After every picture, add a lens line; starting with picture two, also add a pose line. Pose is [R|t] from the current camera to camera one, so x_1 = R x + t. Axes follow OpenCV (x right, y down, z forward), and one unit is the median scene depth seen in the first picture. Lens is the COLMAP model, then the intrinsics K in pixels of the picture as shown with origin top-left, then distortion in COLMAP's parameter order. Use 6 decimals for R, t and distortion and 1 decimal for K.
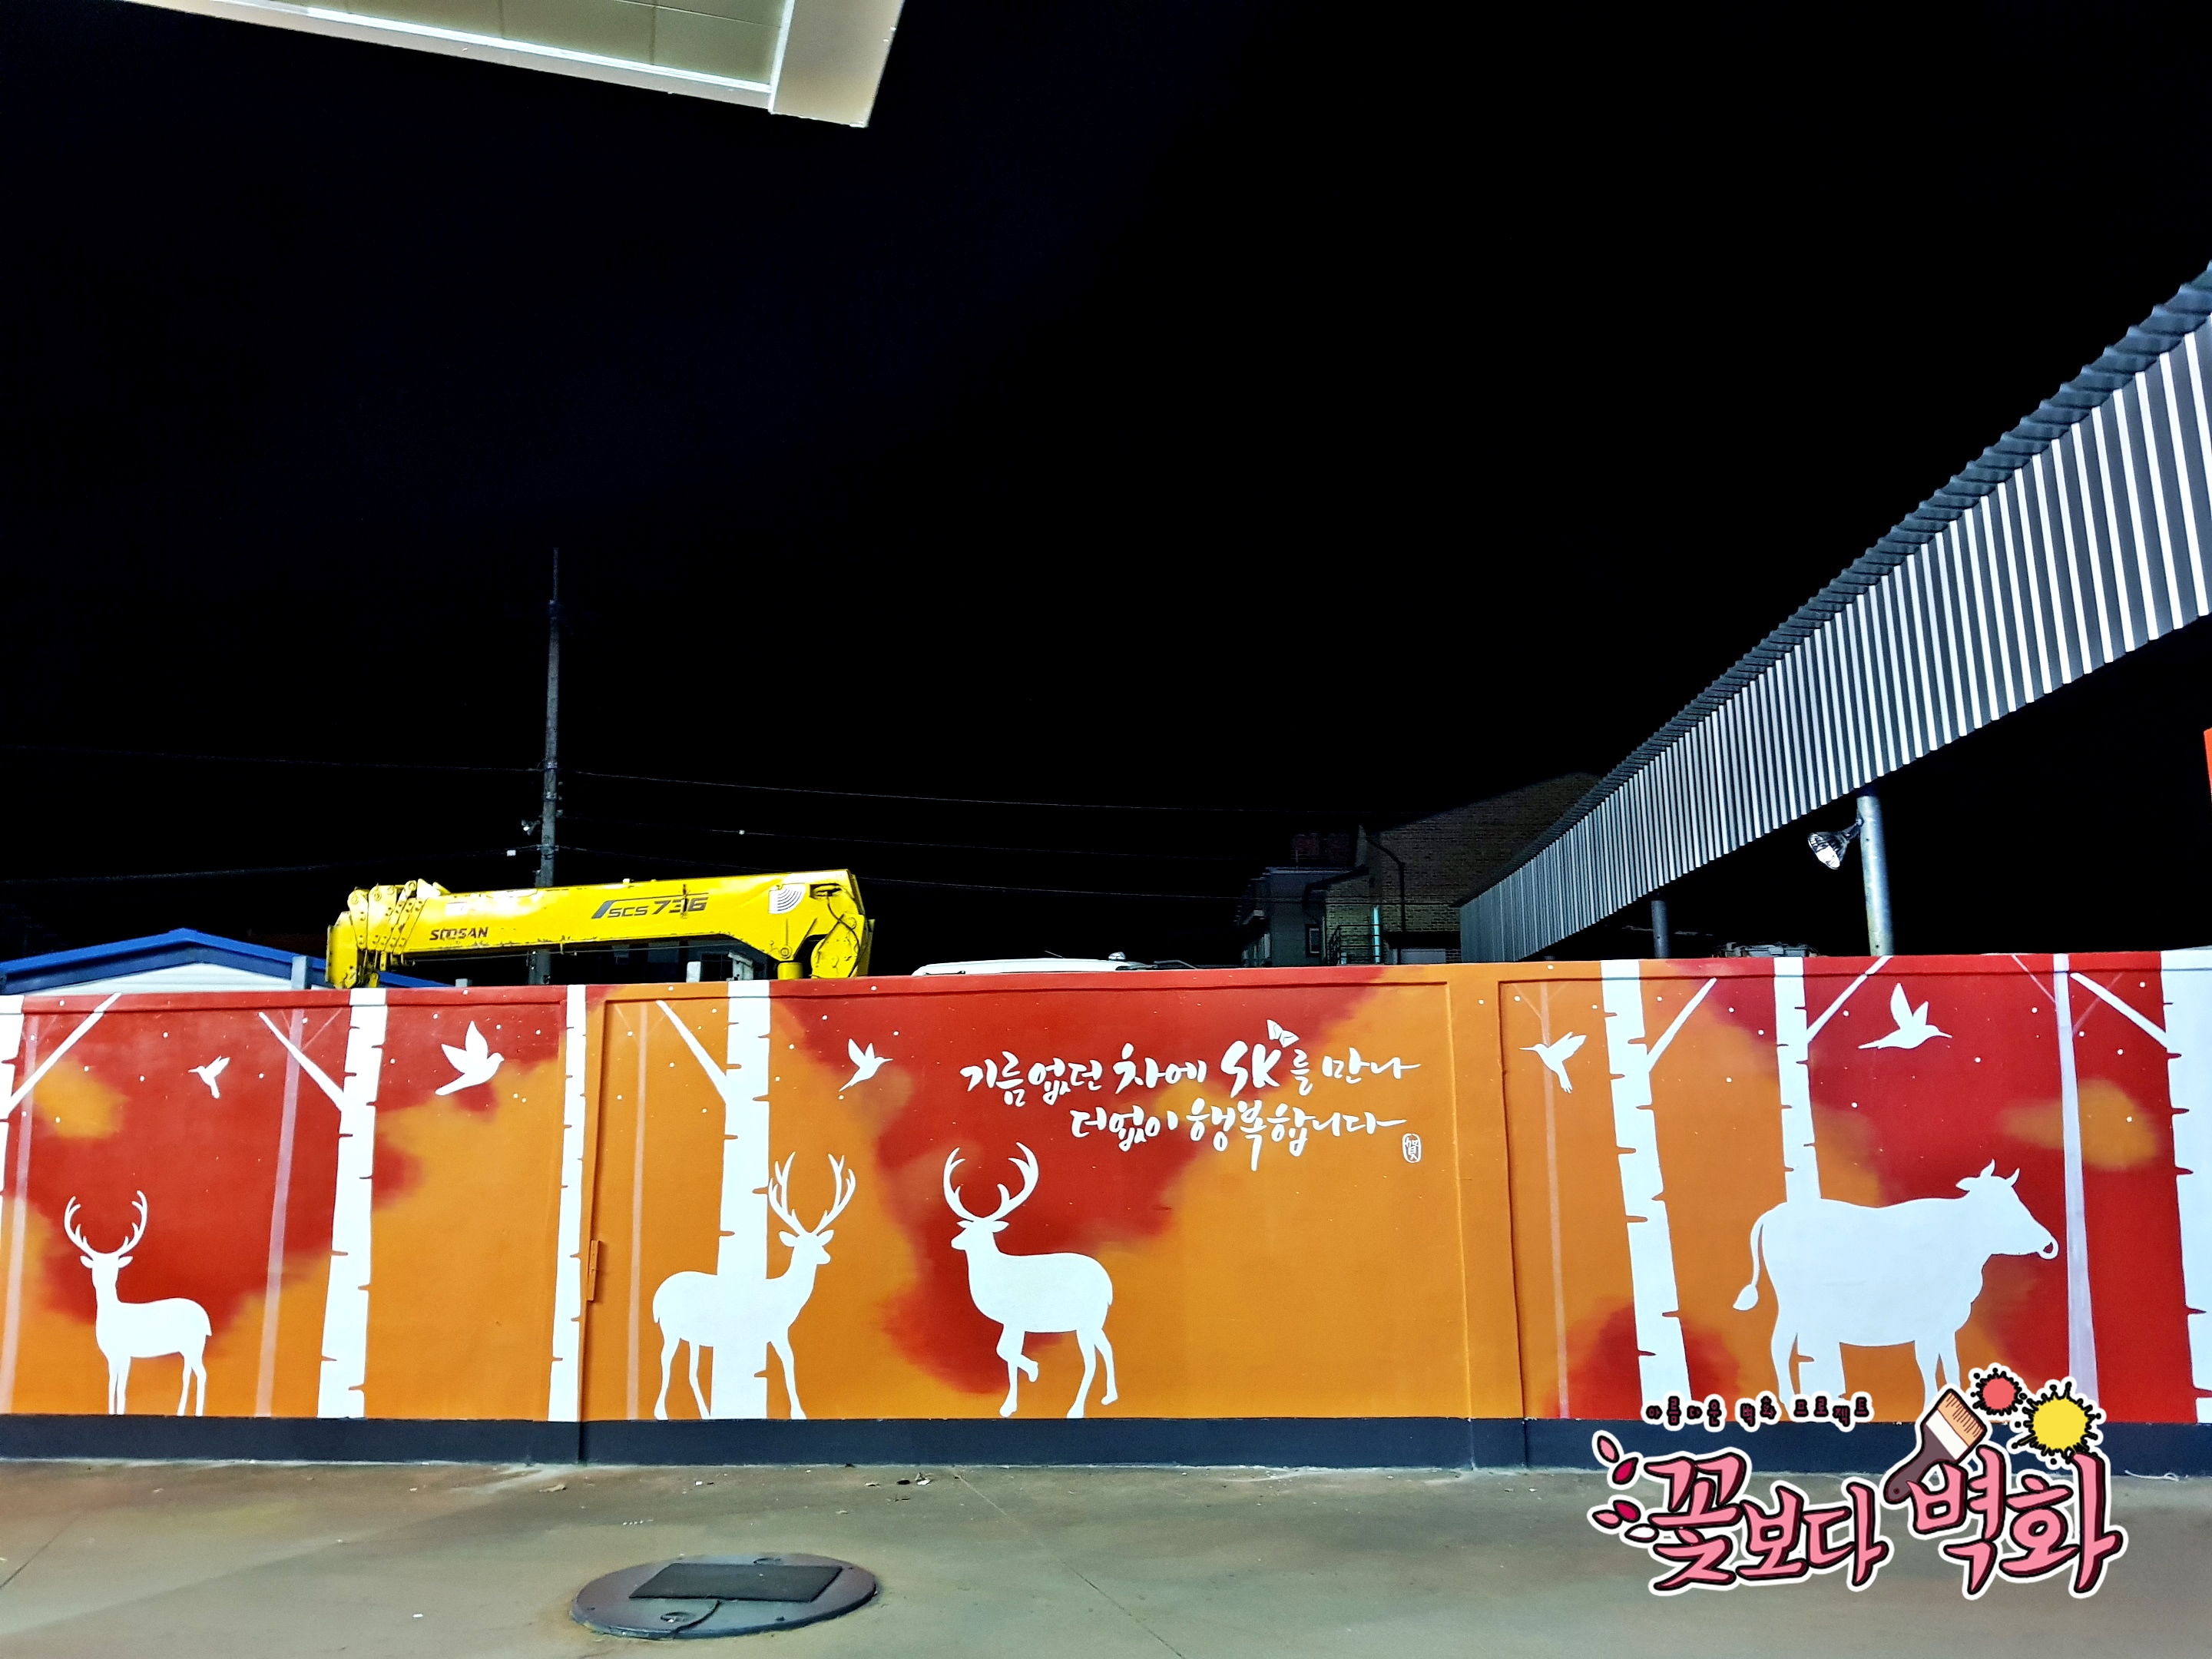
lens RADIAL K [[1728.8, 0, 1117.3], [0, 1728.8, 820.4], [0, 0, 1]] dist [0.114151, -0.201990]
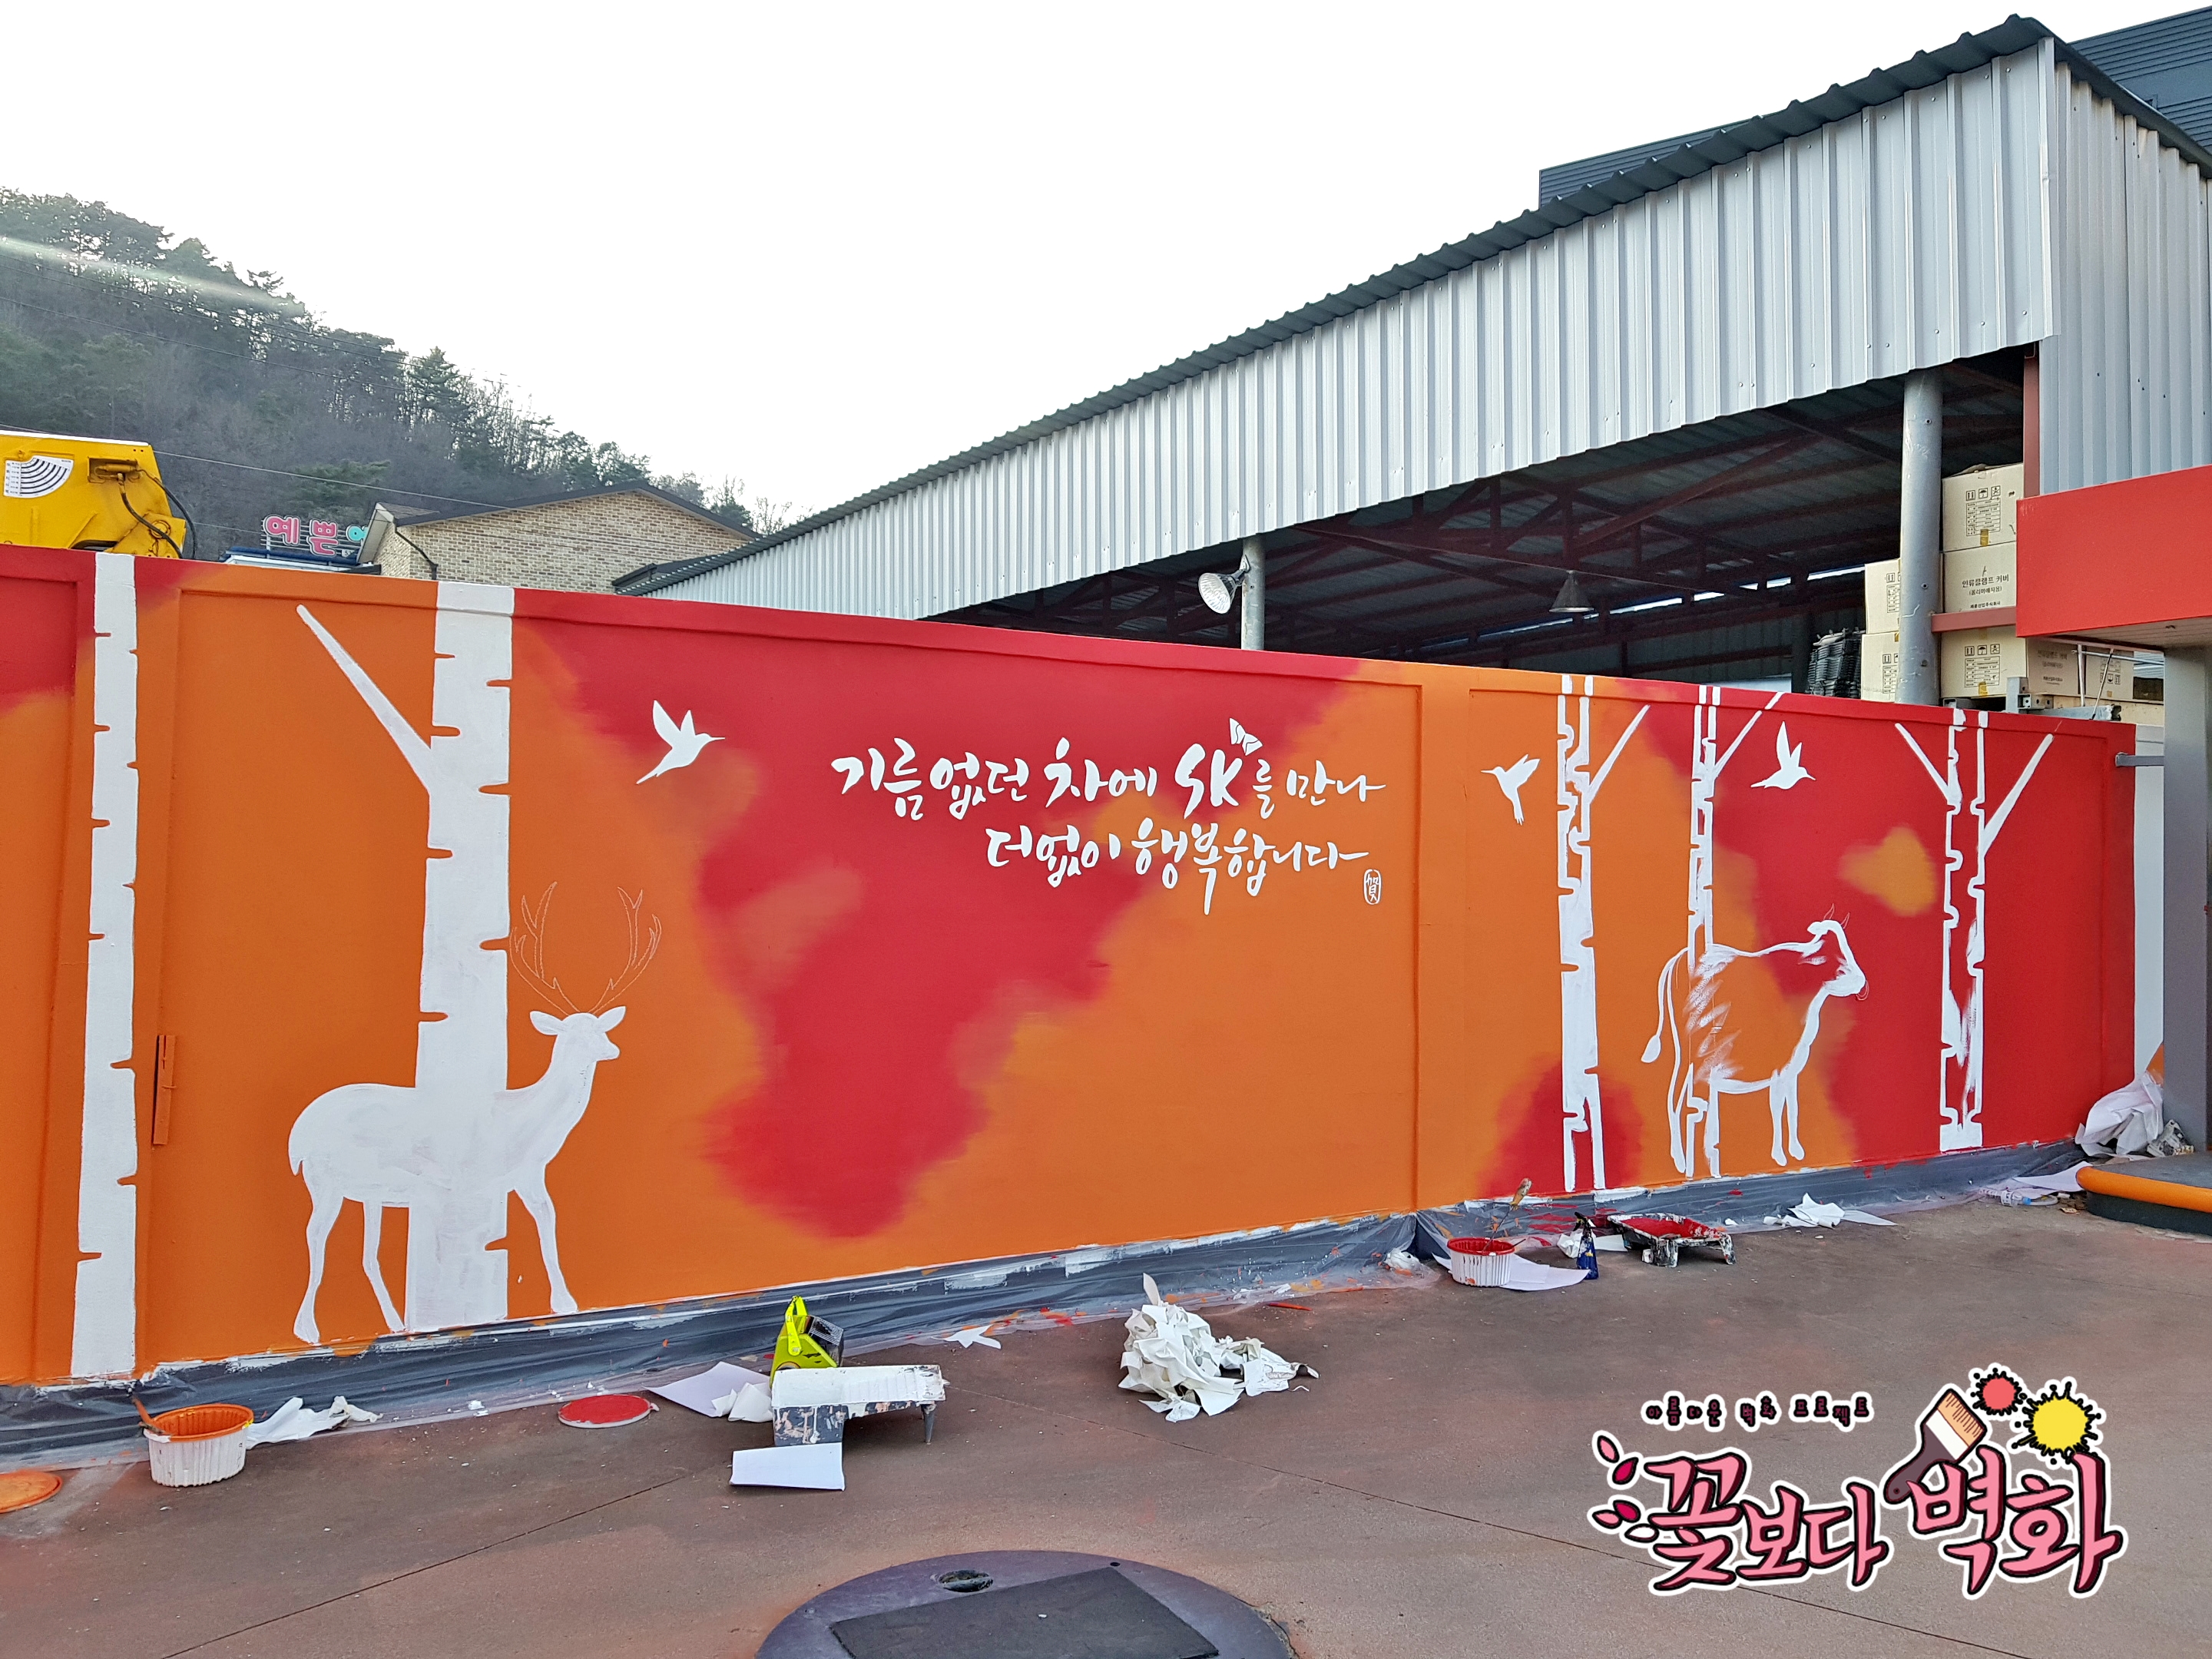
lens RADIAL K [[1728.8, 0, 1117.3], [0, 1728.8, 820.4], [0, 0, 1]] dist [0.114151, -0.201990]
pose [[0.806637, 0.035021, 0.590009, -0.389329], [-0.123029, 0.986326, 0.109656, 0.082571], [-0.578101, -0.161041, 0.799916, 0.422440]]
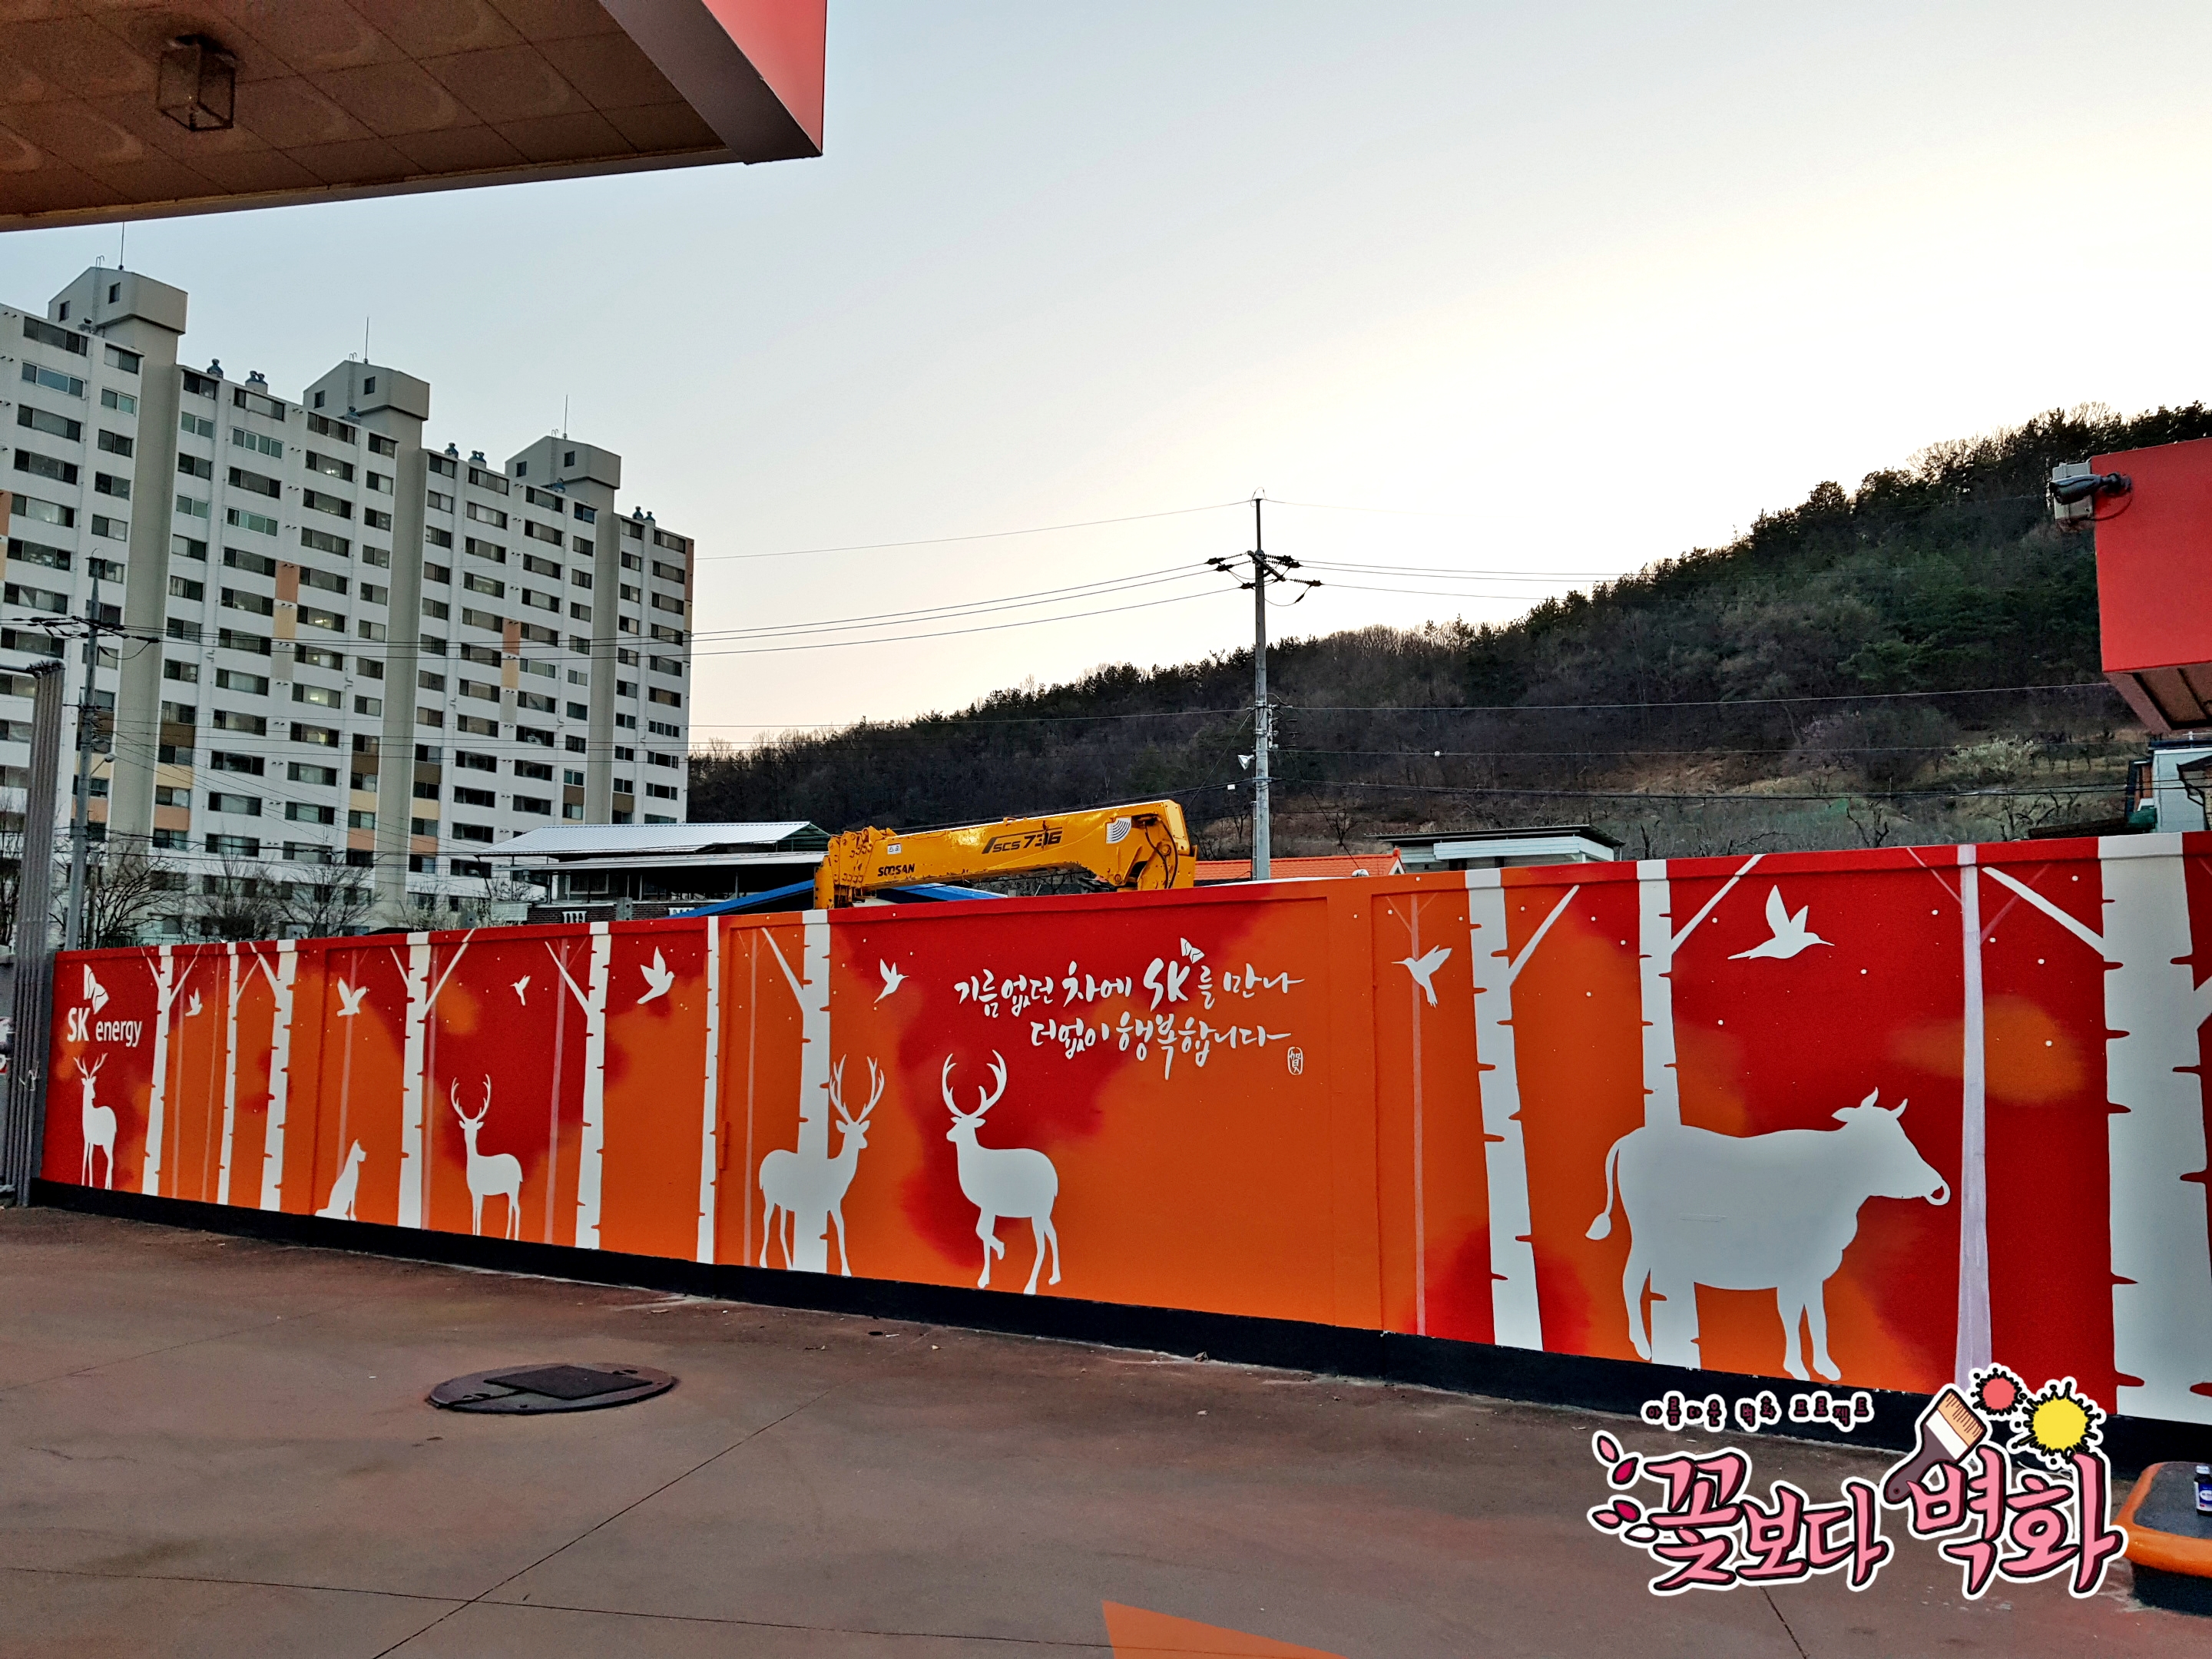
lens RADIAL K [[1776.6, 0, 1086.1], [0, 1776.6, 831.9], [0, 0, 1]] dist [0.112439, -0.216210]
pose [[0.861869, -0.043454, -0.505266, 0.579269], [0.071424, 0.996792, 0.036106, 0.008954], [0.502076, -0.067207, 0.862208, 0.052446]]
